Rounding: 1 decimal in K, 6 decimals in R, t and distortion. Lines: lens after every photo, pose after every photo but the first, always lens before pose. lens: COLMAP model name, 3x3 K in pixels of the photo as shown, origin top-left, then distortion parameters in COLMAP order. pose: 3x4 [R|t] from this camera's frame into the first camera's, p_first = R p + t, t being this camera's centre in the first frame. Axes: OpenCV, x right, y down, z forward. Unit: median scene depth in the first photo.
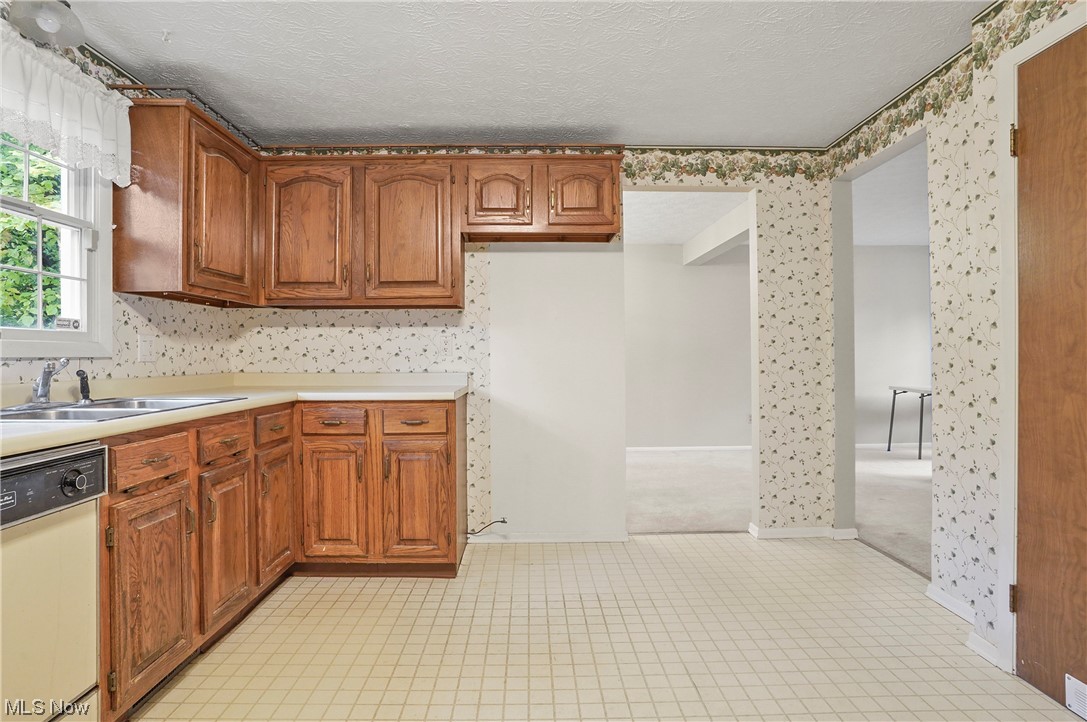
lens RADIAL K [[595.0, 0, 534.5], [0, 595.0, 354.7], [0, 0, 1]] dist [-0.064122, 0.028461]
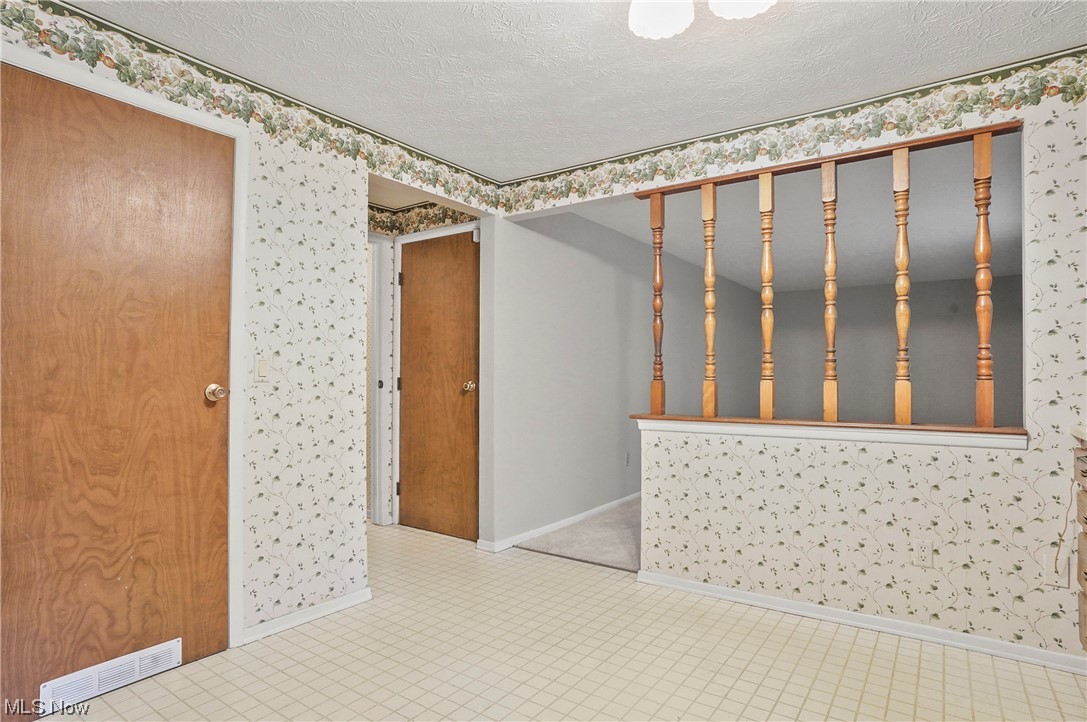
lens RADIAL K [[595.0, 0, 539.6], [0, 595.0, 365.4], [0, 0, 1]] dist [-0.064122, 0.028461]
pose [[-0.815483, 0.010276, 0.578690, -0.261375], [0.000227, 0.999848, -0.017435, -0.002550], [-0.578781, -0.014087, -0.815361, 0.834181]]
